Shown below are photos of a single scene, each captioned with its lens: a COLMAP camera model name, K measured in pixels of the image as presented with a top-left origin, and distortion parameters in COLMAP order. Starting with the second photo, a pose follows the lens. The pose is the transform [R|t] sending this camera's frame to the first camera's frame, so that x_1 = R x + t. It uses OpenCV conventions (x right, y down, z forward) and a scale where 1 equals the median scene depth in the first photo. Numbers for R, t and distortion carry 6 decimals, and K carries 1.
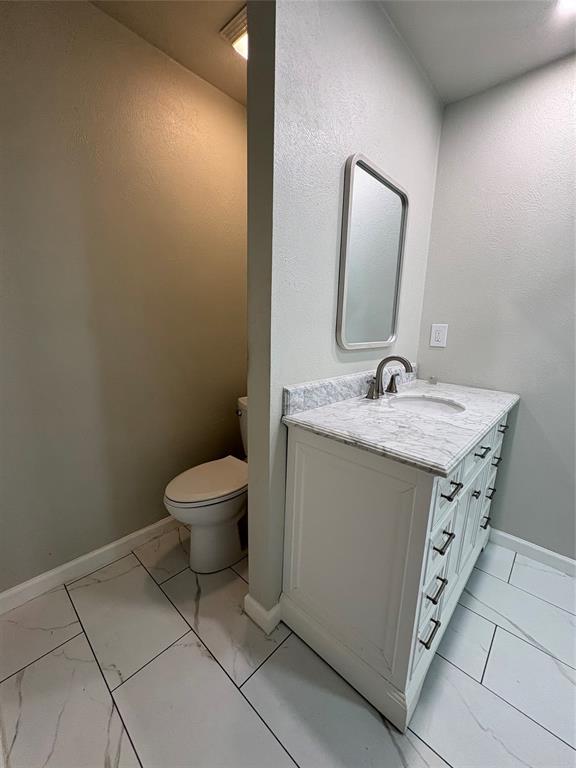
lens RADIAL K [[306.7, 0, 288.0], [0, 306.7, 384.0], [0, 0, 1]] dist [-0.000044, -0.000059]
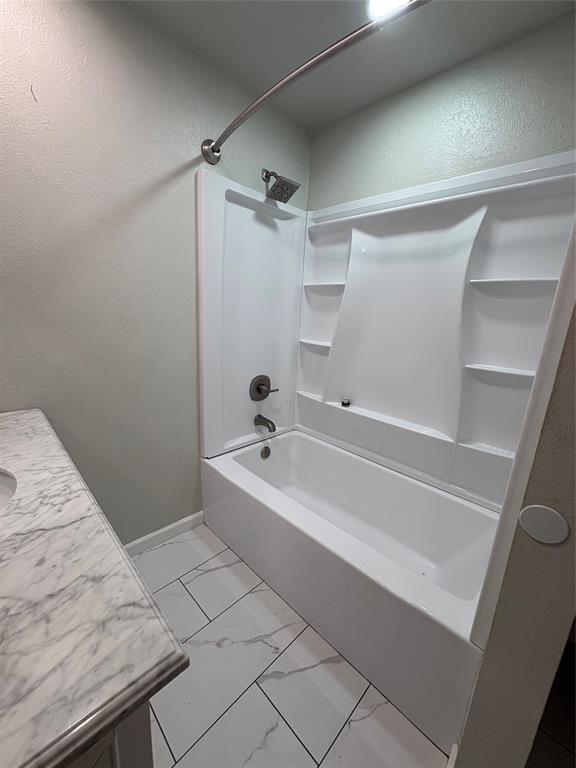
lens RADIAL K [[306.7, 0, 288.0], [0, 306.7, 384.0], [0, 0, 1]] dist [-0.000044, -0.000059]
pose [[0.034169, -0.257648, 0.965635, 0.082021], [0.145194, 0.957228, 0.250267, -0.157031], [-0.988813, 0.131653, 0.070116, 0.433444]]
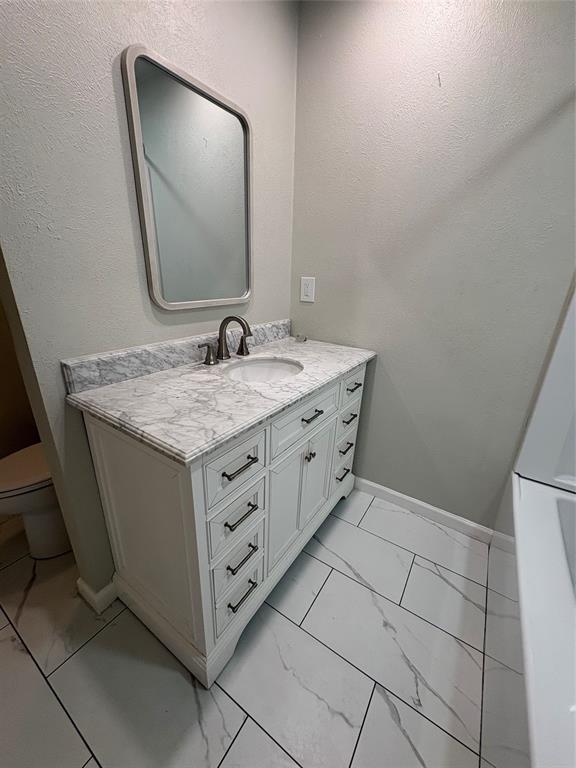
lens RADIAL K [[305.5, 0, 289.1], [0, 305.5, 384.4], [0, 0, 1]] dist [-0.000702, -0.000084]
pose [[0.986232, -0.054074, 0.156274, 0.406849], [0.028092, 0.986074, 0.163914, -0.039948], [-0.162961, -0.157268, 0.974018, 0.075394]]
